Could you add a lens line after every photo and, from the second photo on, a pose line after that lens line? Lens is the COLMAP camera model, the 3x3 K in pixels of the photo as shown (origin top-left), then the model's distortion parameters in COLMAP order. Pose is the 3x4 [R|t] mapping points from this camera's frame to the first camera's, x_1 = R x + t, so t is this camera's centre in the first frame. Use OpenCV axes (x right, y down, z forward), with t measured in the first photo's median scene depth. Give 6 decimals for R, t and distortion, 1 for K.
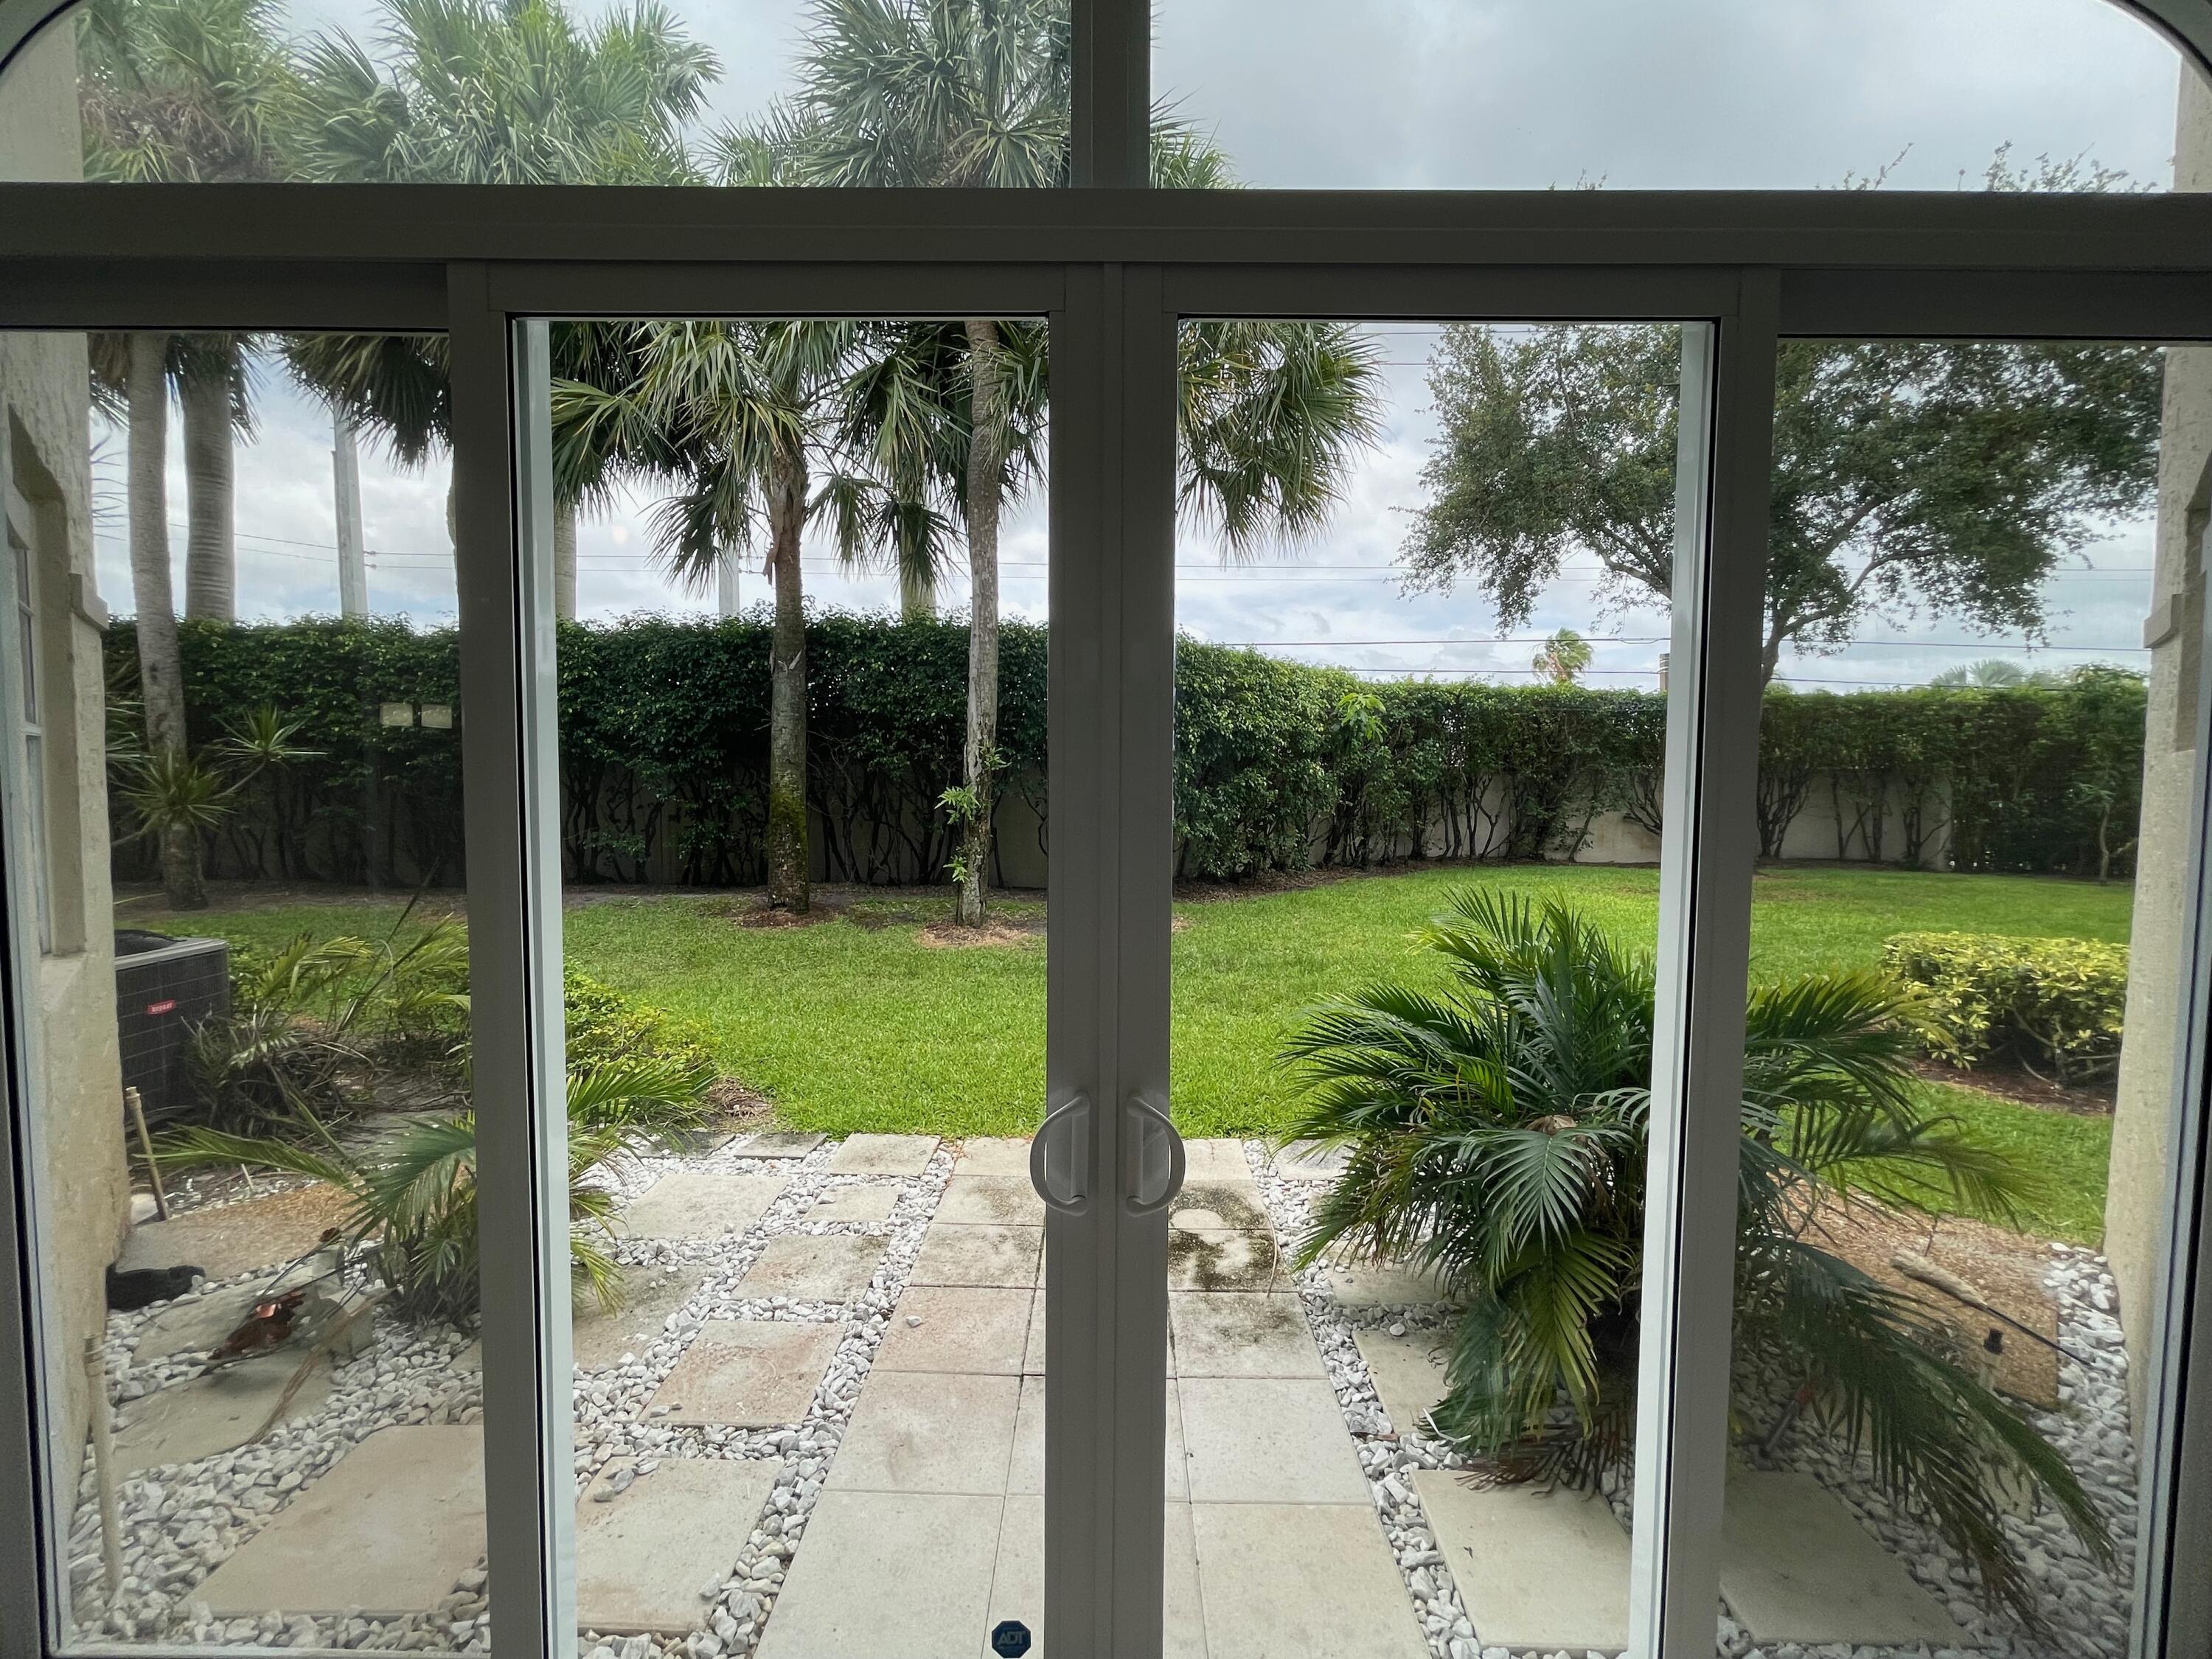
lens RADIAL K [[895.1, 0, 1098.4], [0, 895.1, 824.7], [0, 0, 1]] dist [0.000410, -0.000187]
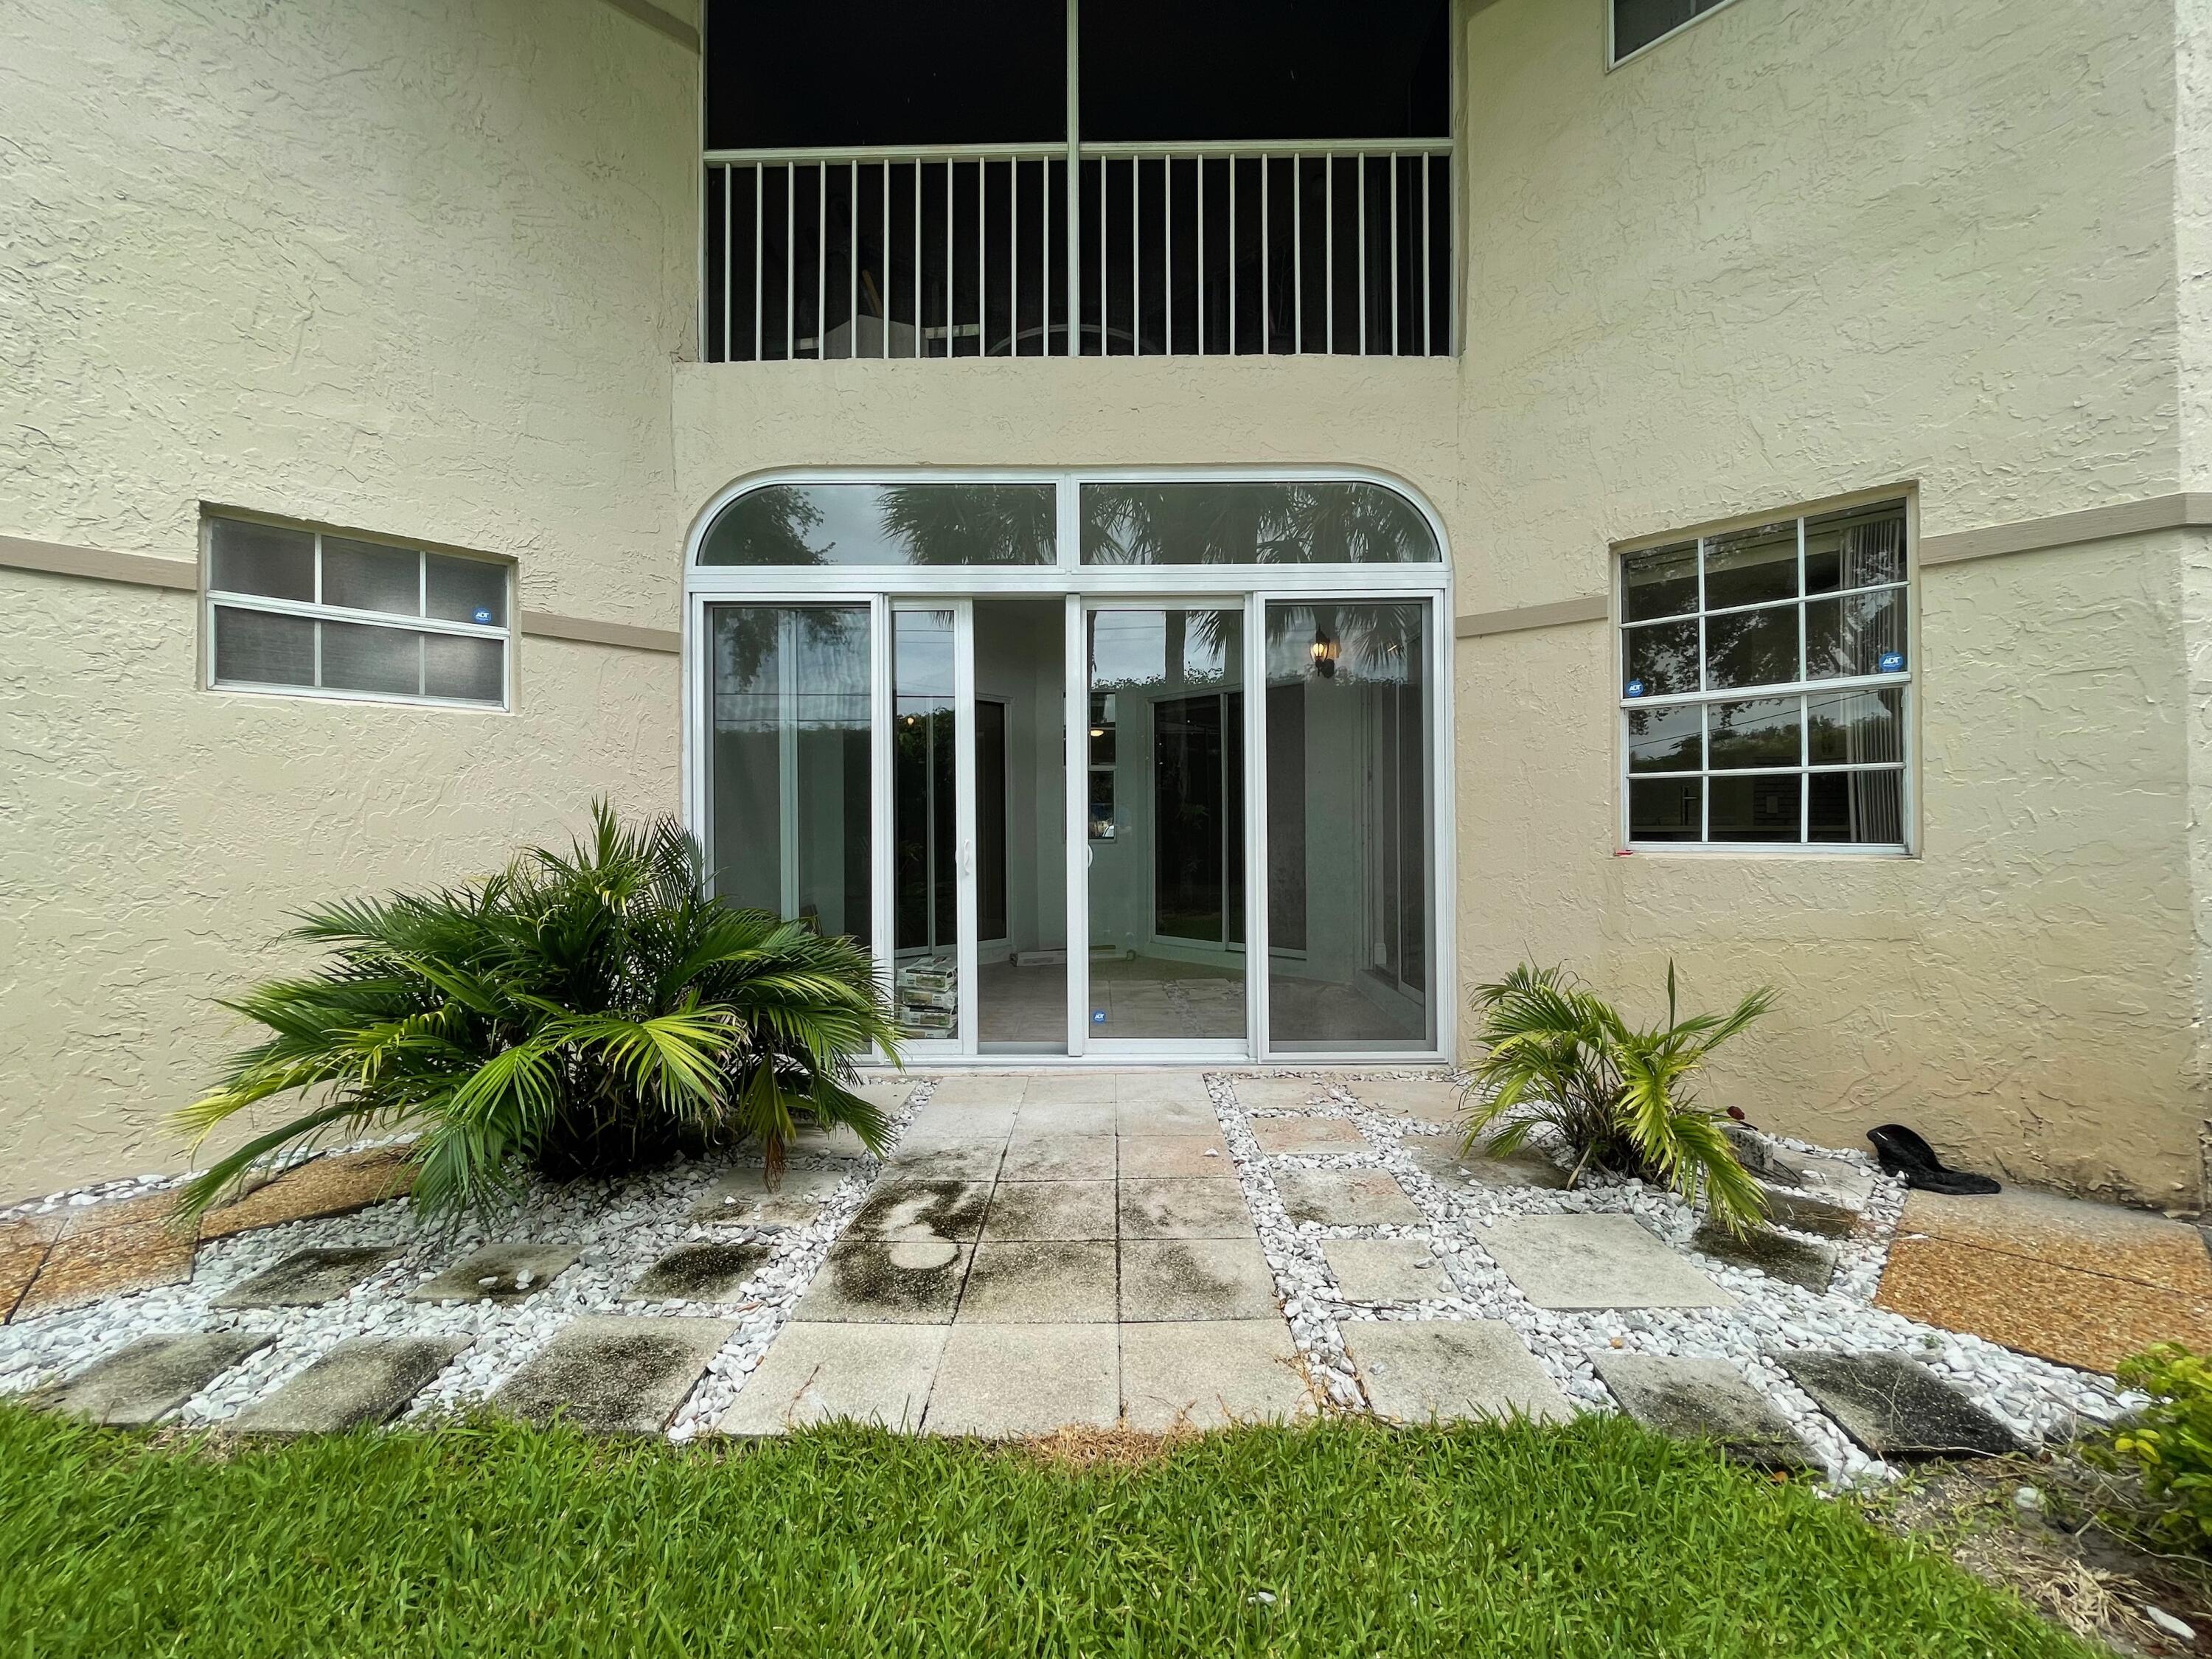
lens RADIAL K [[895.1, 0, 1098.4], [0, 895.1, 824.7], [0, 0, 1]] dist [0.000410, -0.000187]
pose [[-0.999990, -0.000985, 0.004310, -0.029333], [-0.000760, 0.998651, 0.051928, 0.020584], [-0.004355, 0.051924, -0.998642, 1.158928]]
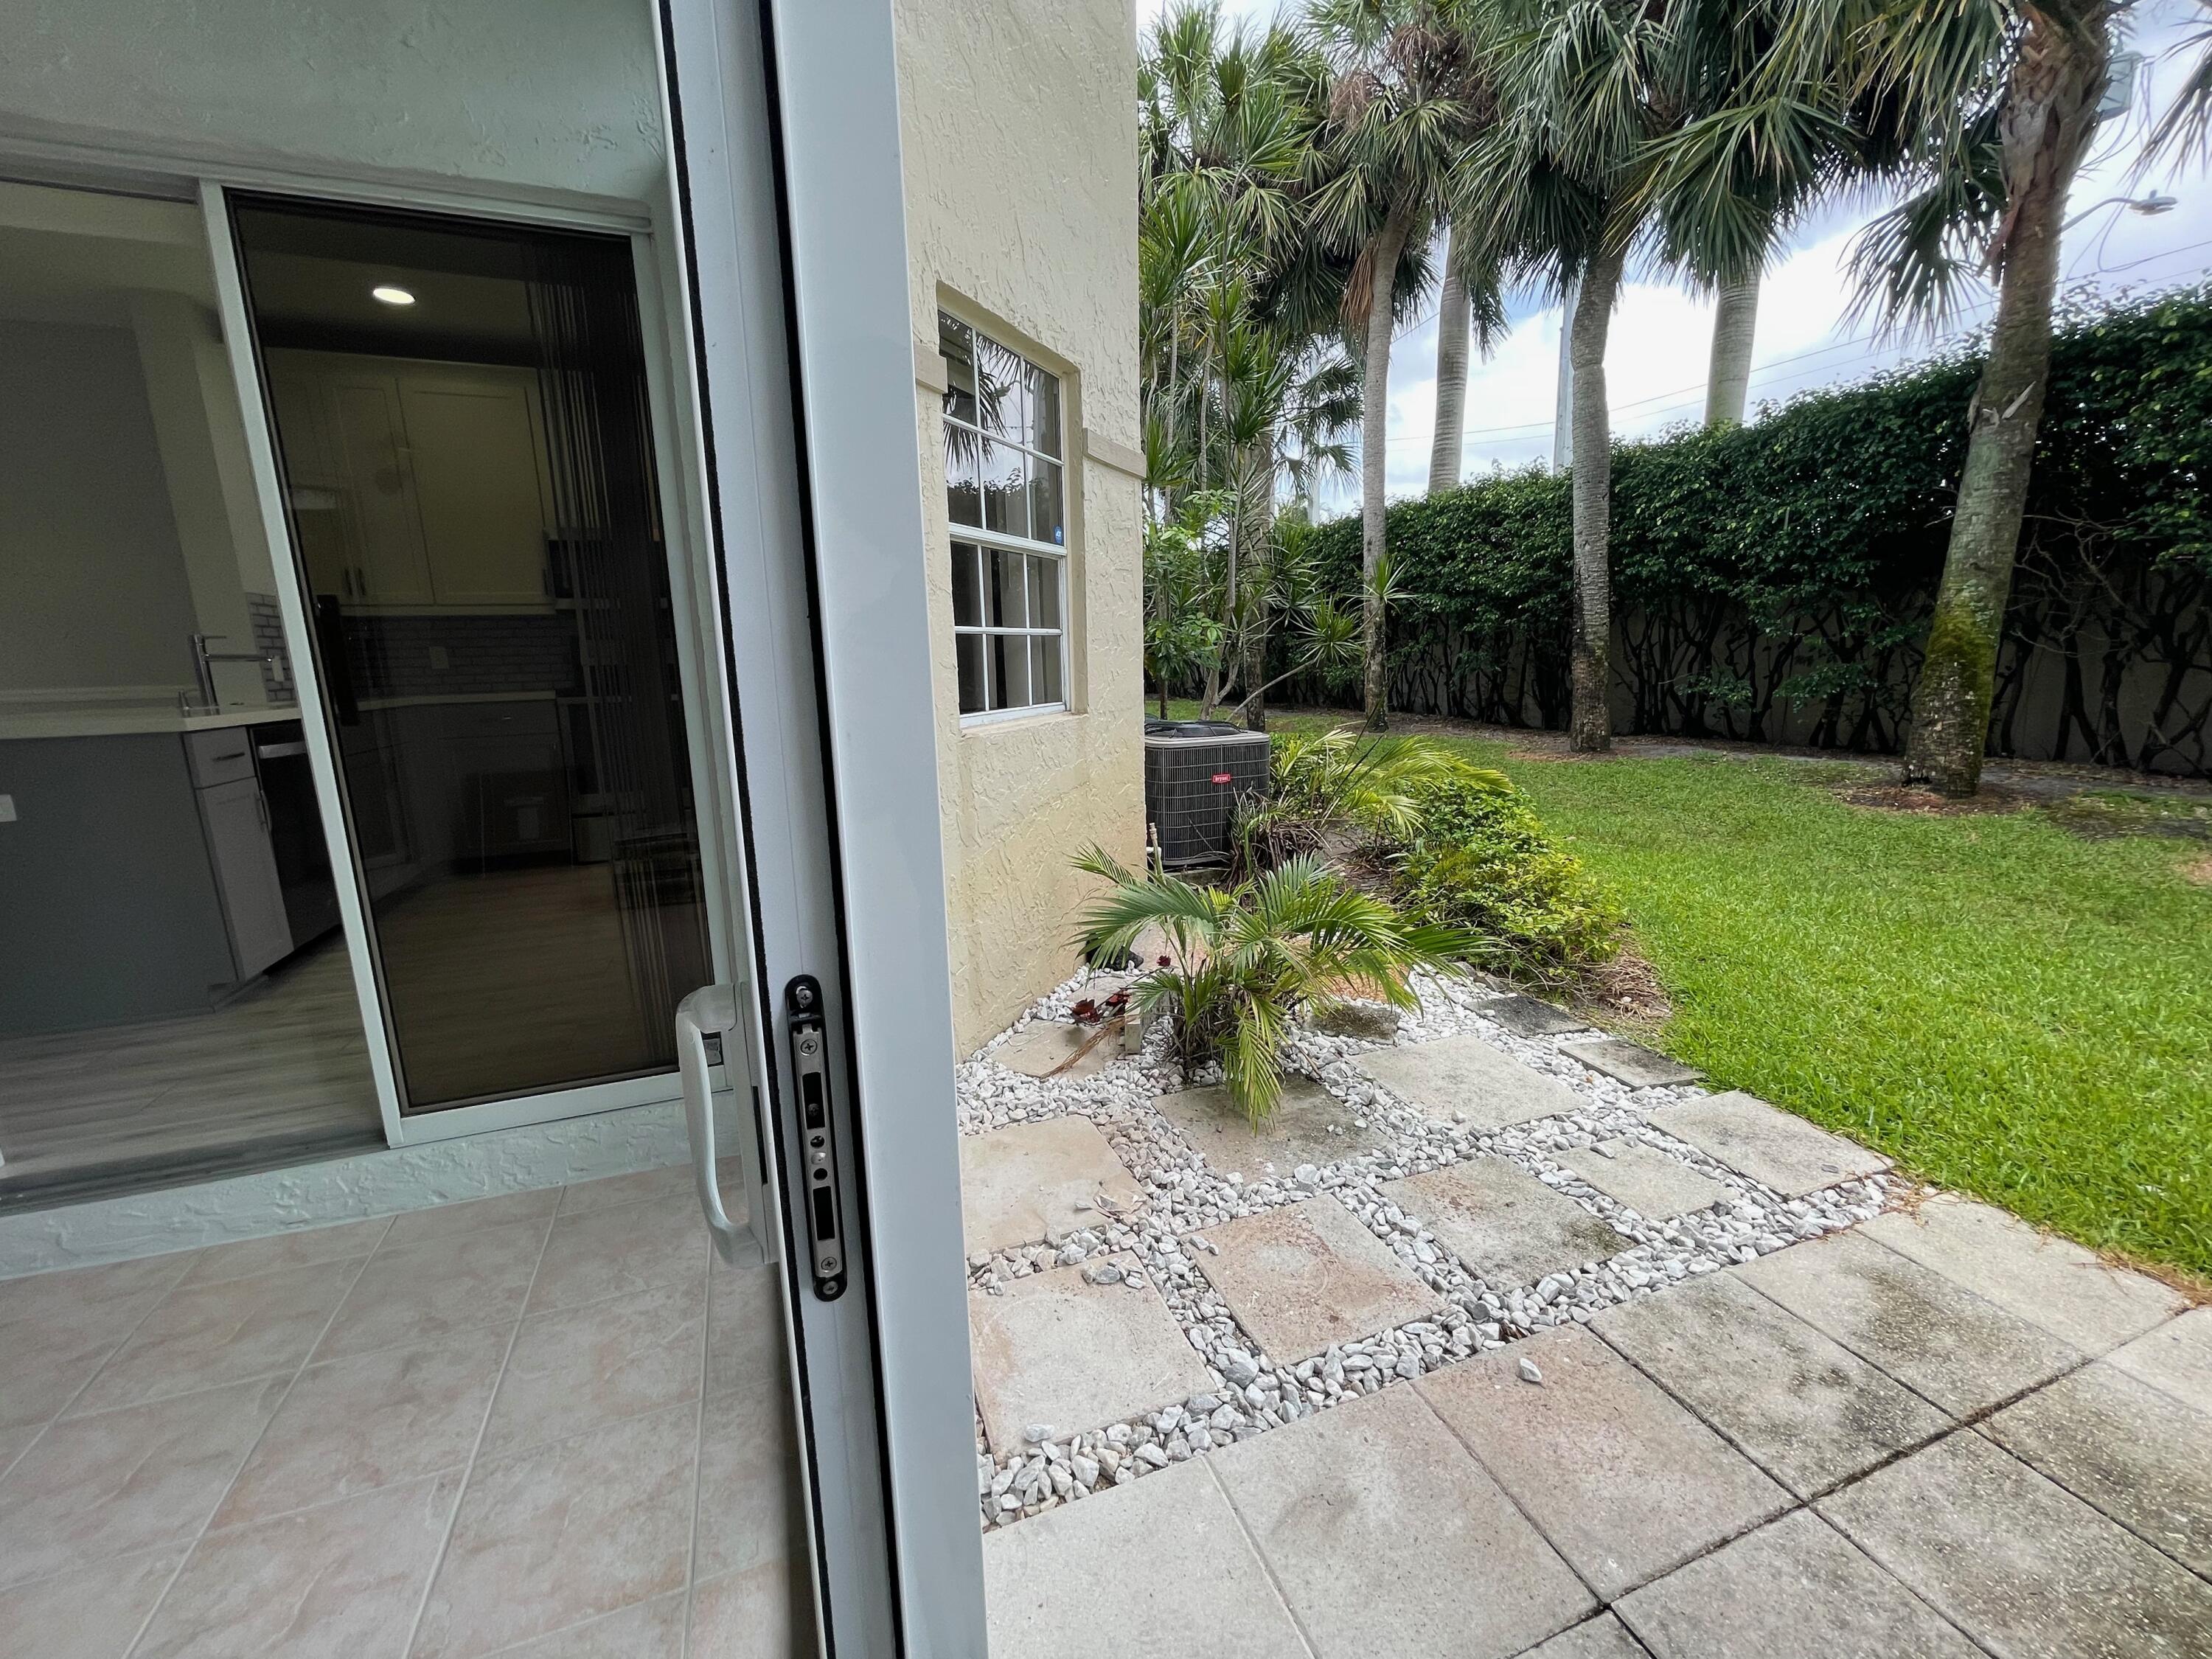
lens RADIAL K [[895.1, 0, 1098.4], [0, 895.1, 824.7], [0, 0, 1]] dist [0.000410, -0.000187]
pose [[0.366190, 0.162033, -0.916324, 0.100519], [-0.024751, 0.986071, 0.164475, 0.045065], [0.930211, -0.037549, 0.365100, 0.267092]]
